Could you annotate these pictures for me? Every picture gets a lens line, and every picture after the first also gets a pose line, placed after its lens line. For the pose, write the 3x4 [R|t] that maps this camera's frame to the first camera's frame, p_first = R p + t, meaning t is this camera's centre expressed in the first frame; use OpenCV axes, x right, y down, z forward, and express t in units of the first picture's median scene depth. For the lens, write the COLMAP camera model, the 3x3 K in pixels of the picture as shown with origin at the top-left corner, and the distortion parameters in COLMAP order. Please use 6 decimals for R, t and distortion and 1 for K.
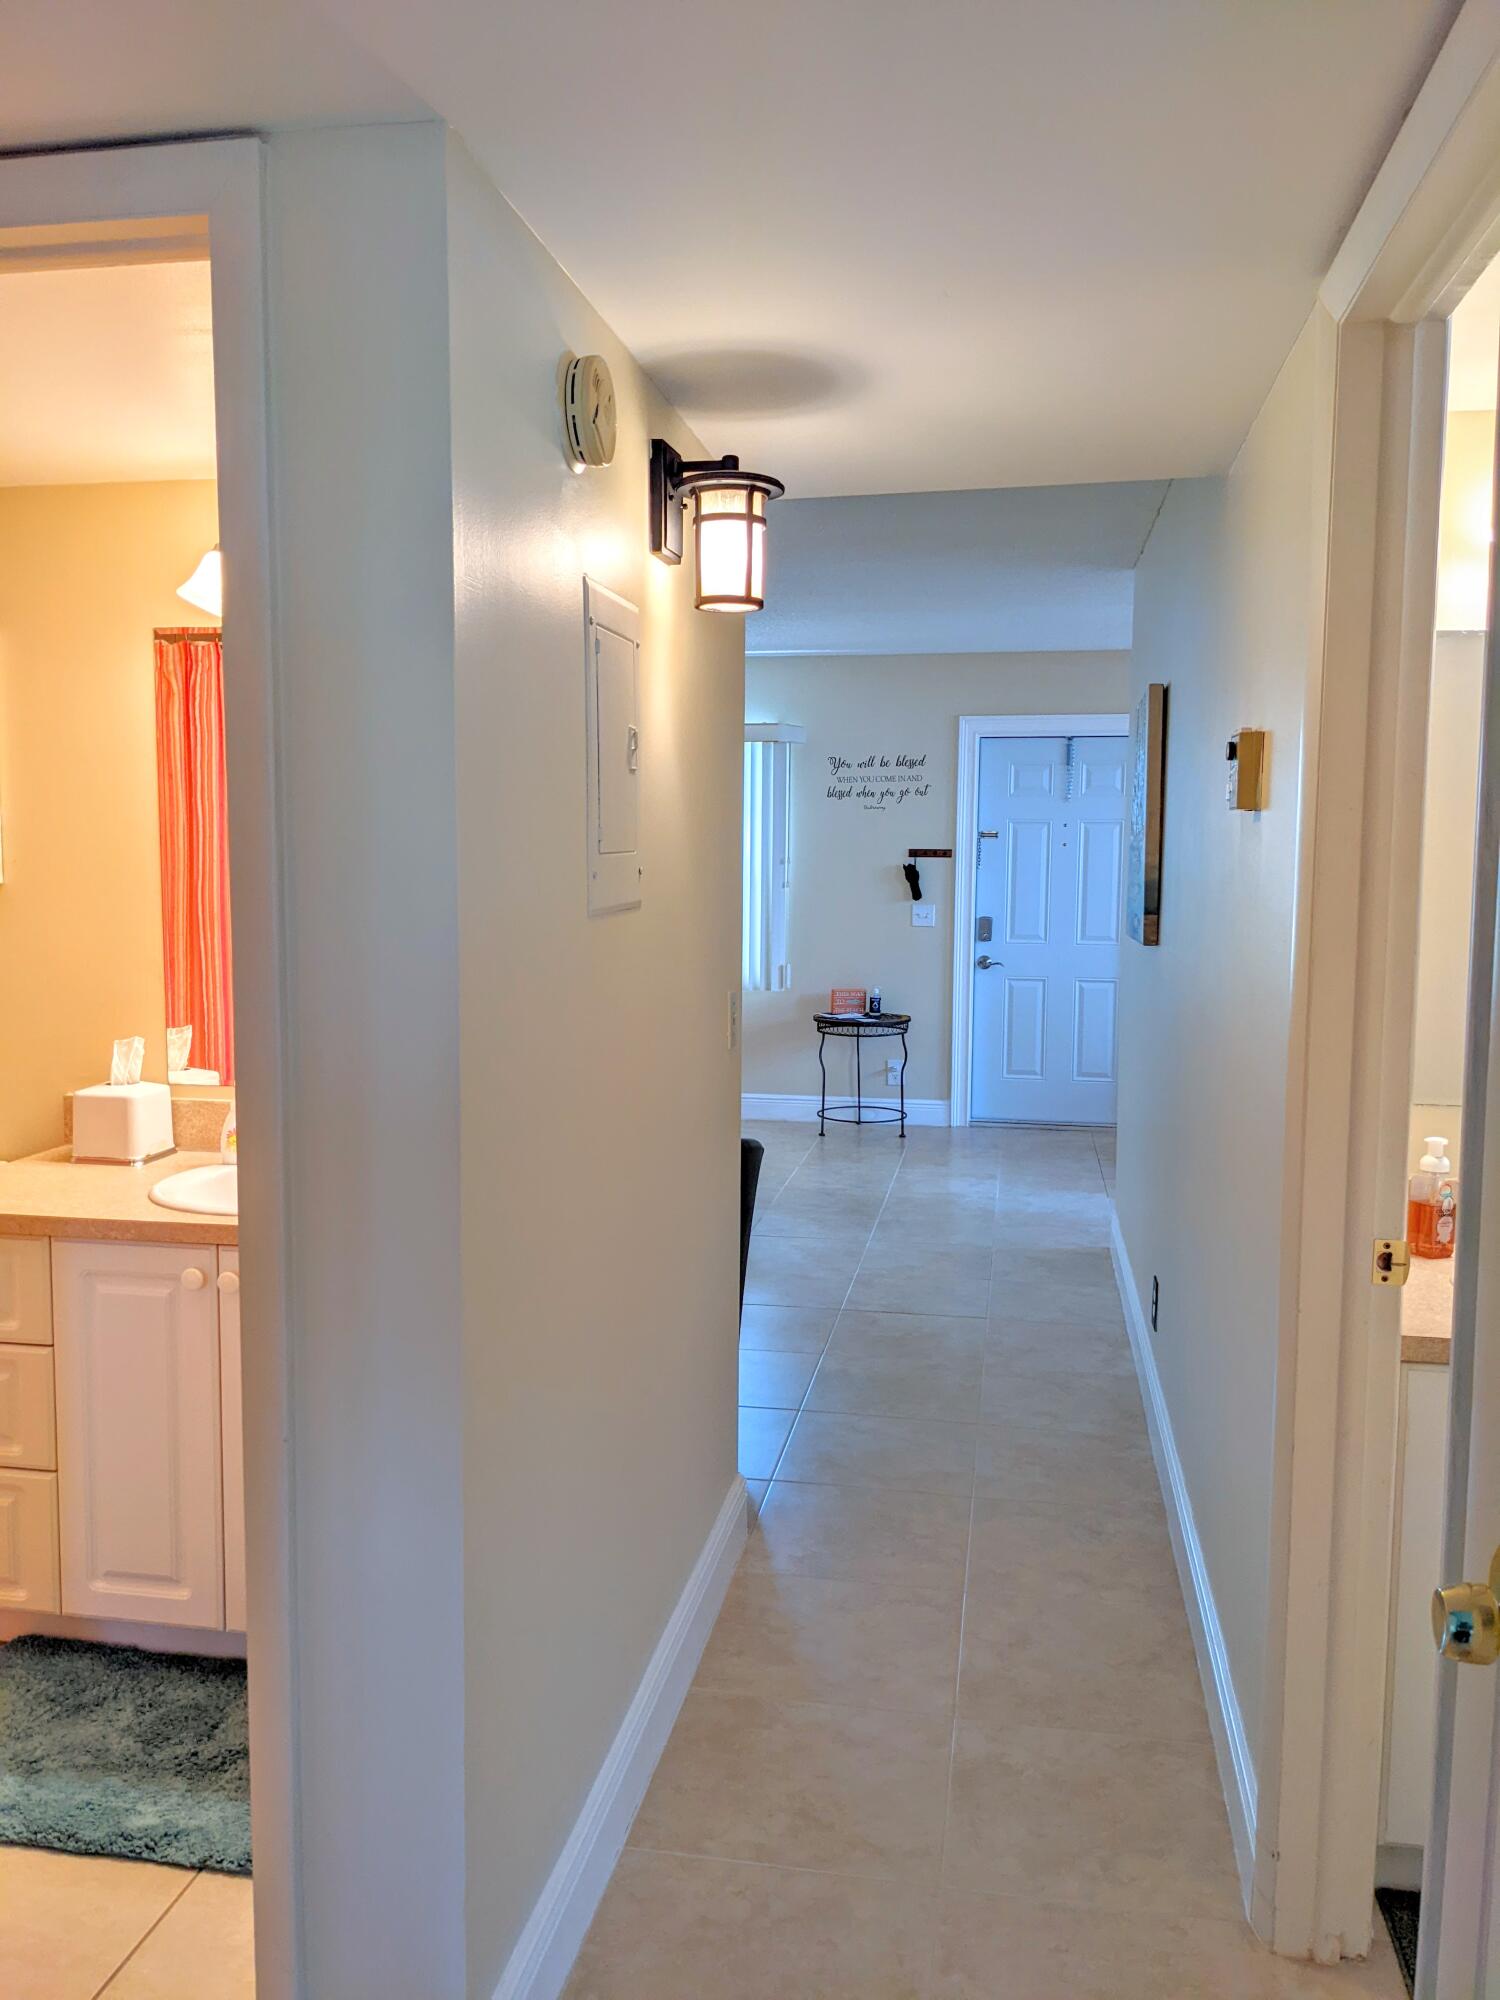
lens RADIAL K [[1619.5, 0, 750.0], [0, 1619.5, 1000.0], [0, 0, 1]] dist [0.005769, 0.004436]
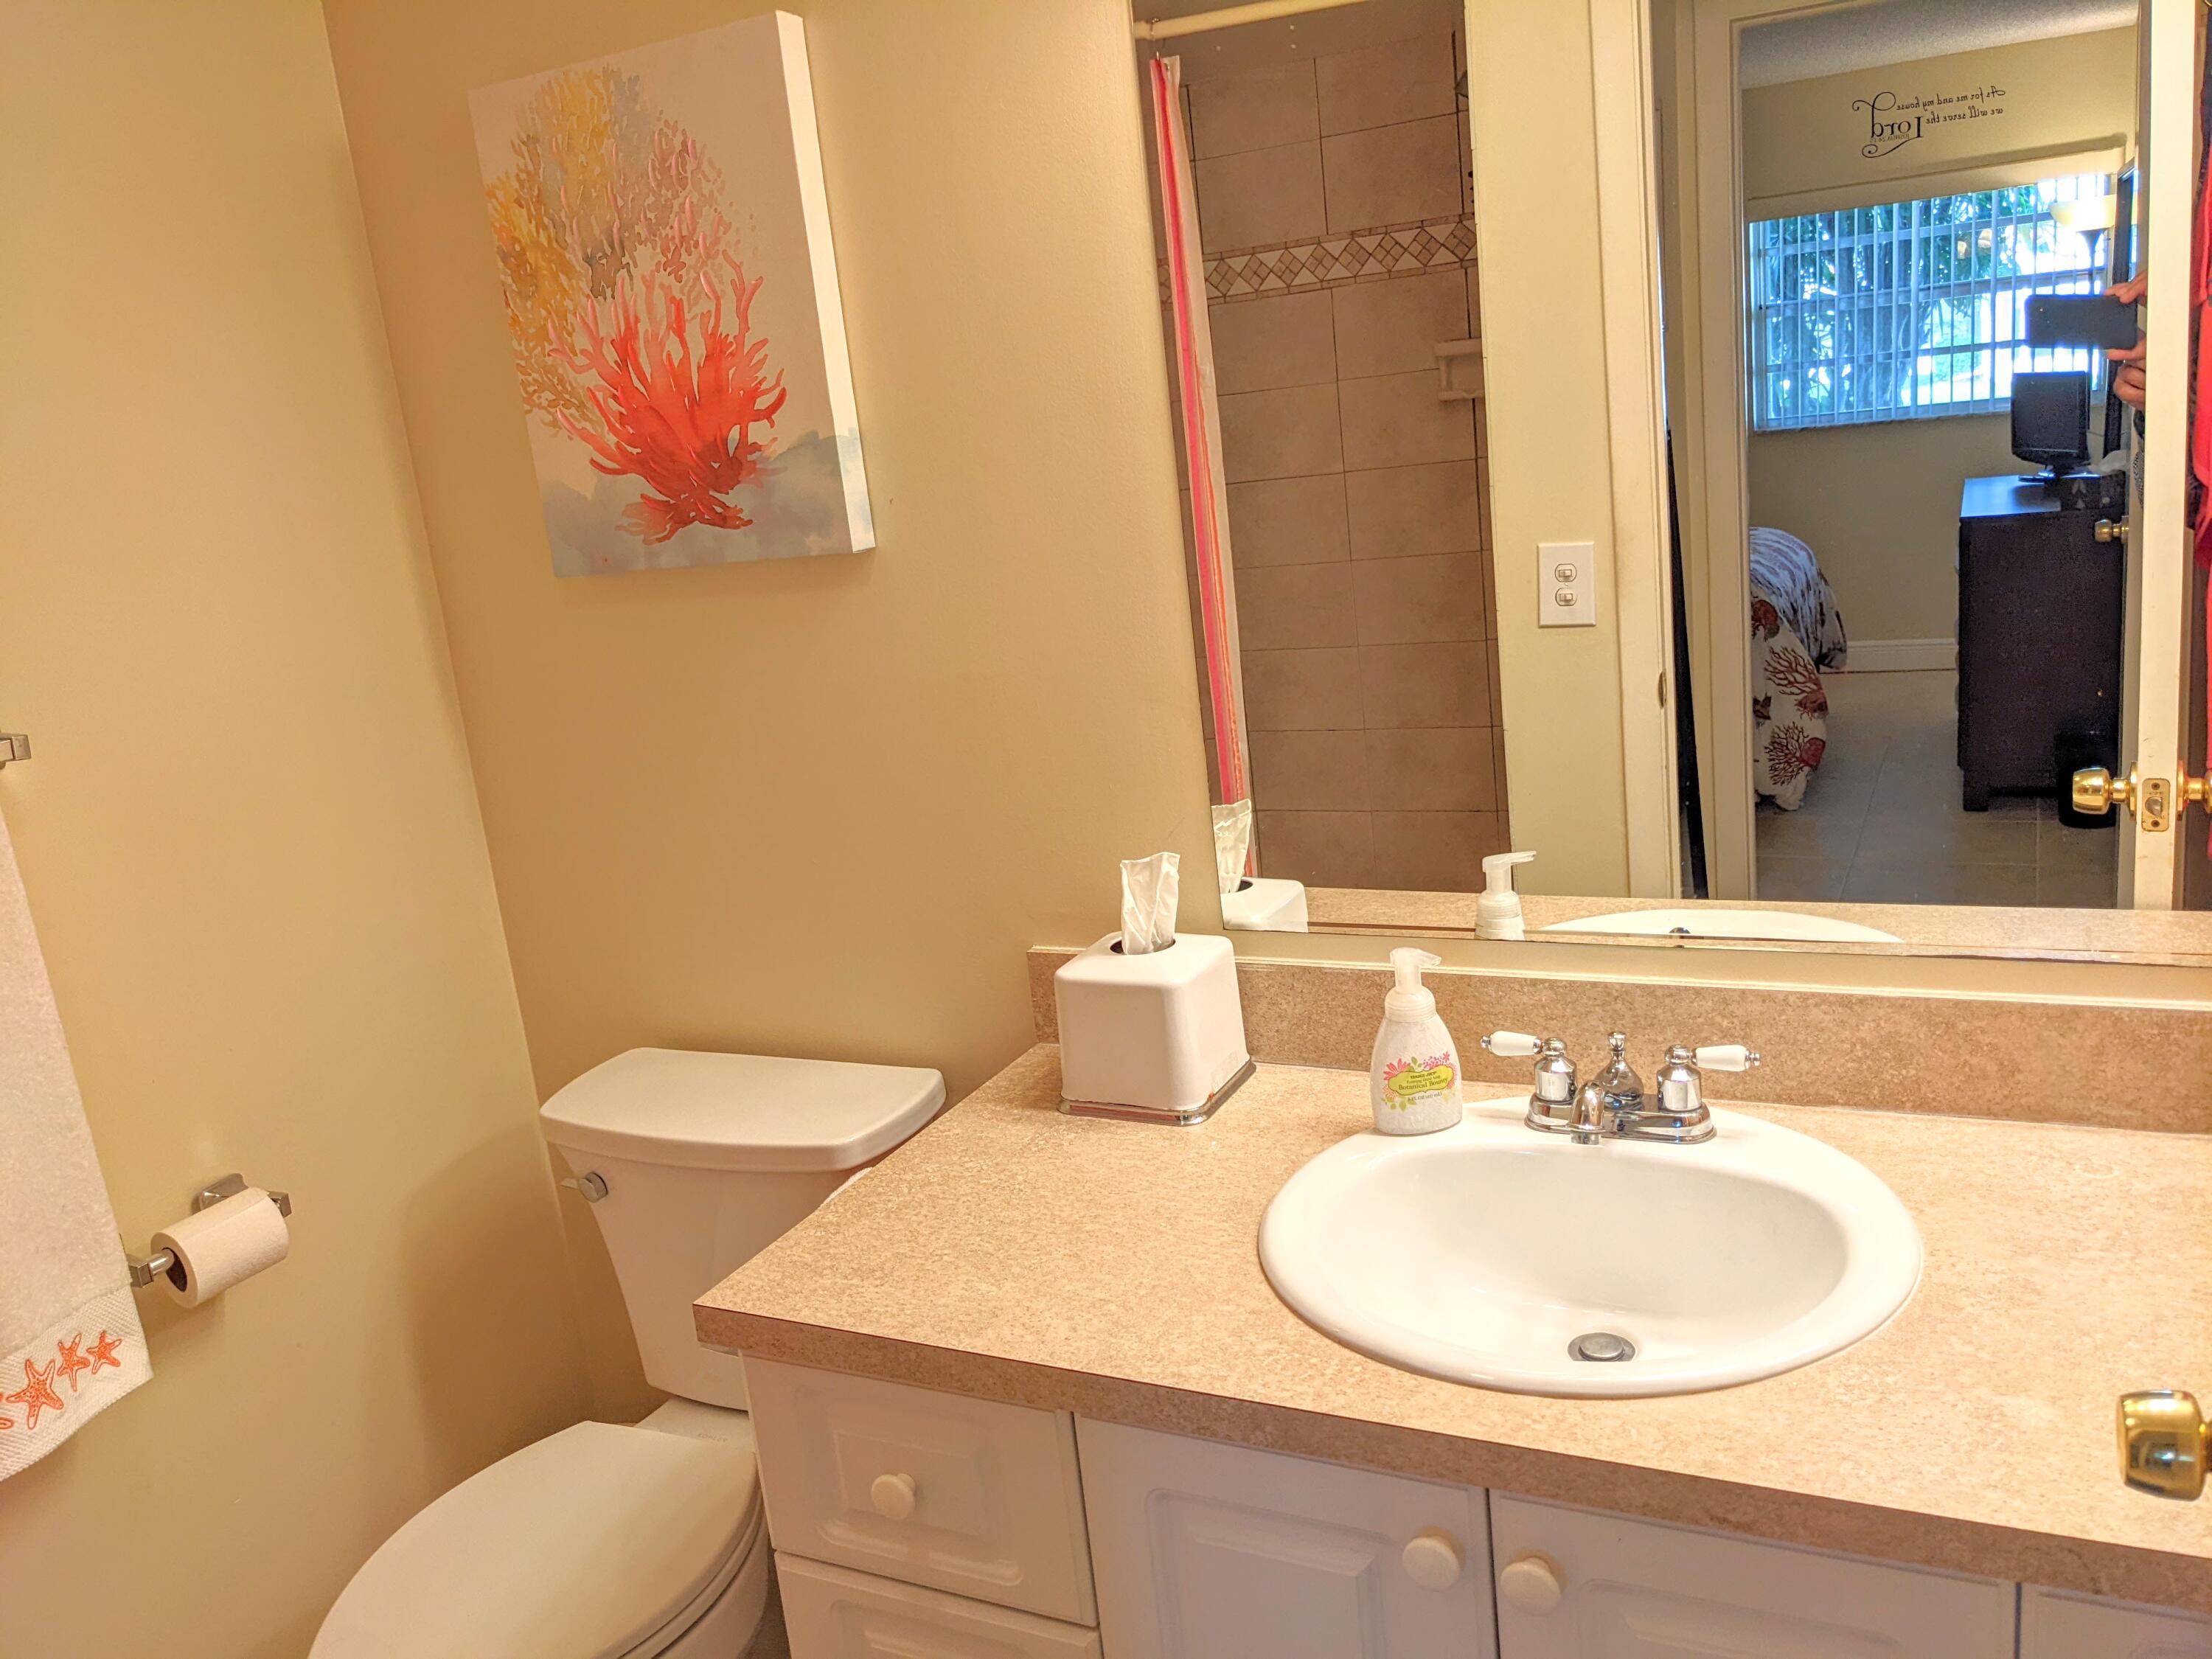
lens RADIAL K [[1791.1, 0, 1106.0], [0, 1791.1, 829.5], [0, 0, 1]] dist [0.005769, 0.004436]
pose [[0.951433, -0.039155, -0.305356, -0.233518], [0.087338, 0.985456, 0.145766, -0.062317], [0.295208, -0.165356, 0.941015, 0.498796]]
